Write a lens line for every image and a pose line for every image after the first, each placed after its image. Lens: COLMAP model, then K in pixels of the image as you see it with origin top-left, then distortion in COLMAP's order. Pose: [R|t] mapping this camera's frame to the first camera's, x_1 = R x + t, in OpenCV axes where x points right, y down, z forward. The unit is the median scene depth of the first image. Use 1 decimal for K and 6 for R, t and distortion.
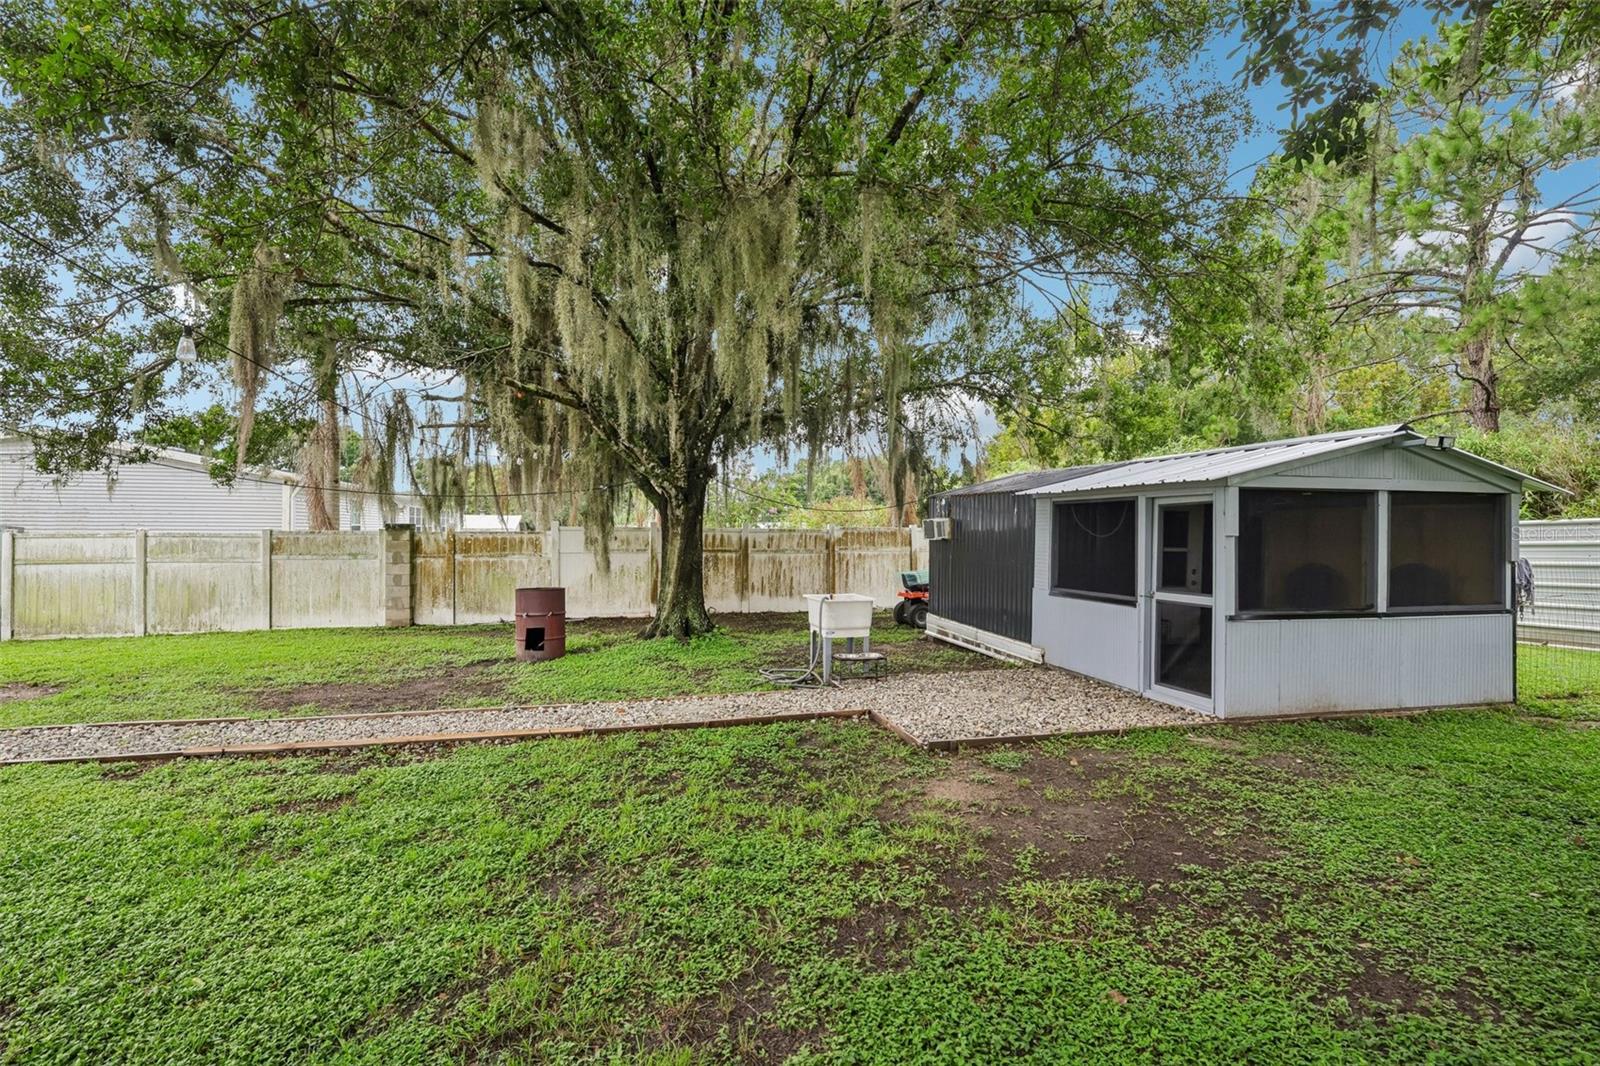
lens RADIAL K [[744.0, 0, 800.0], [0, 744.0, 533.0], [0, 0, 1]] dist [-0.002271, -0.000077]
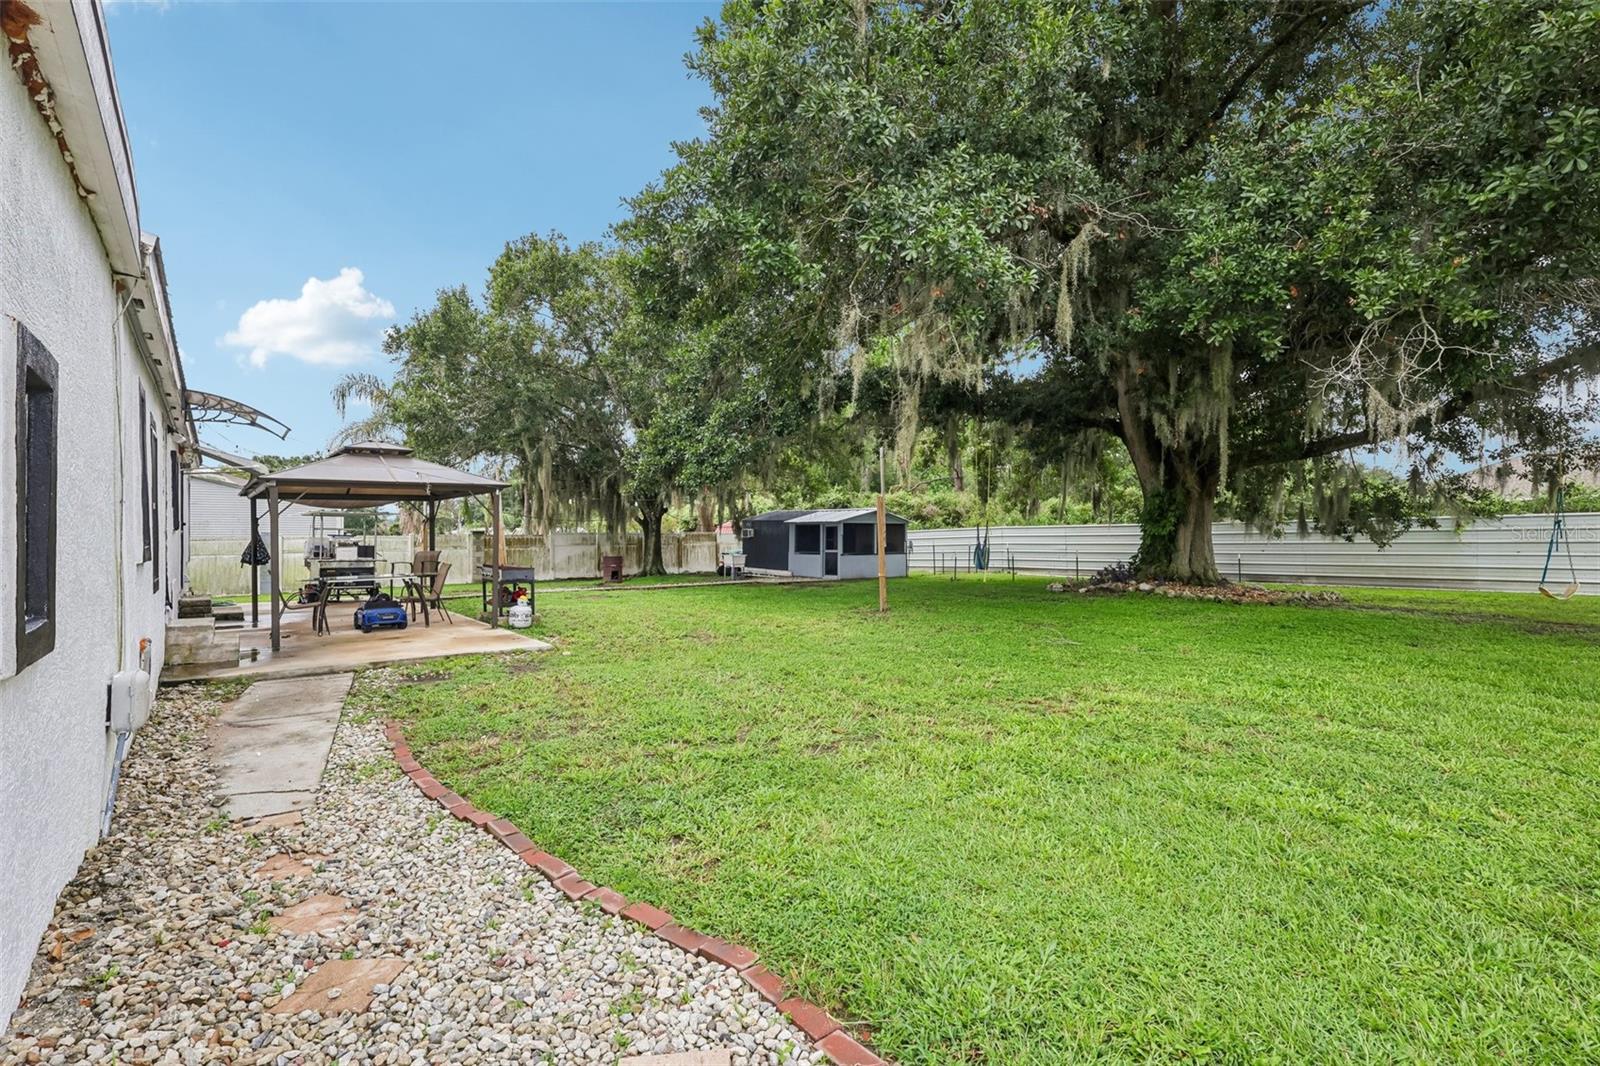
lens RADIAL K [[744.0, 0, 800.0], [0, 744.0, 533.0], [0, 0, 1]] dist [-0.002271, -0.000077]
pose [[0.923334, -0.008736, 0.383899, -1.043612], [0.006856, 0.999957, 0.006265, -0.028683], [-0.383937, -0.003152, 0.923354, -2.348049]]
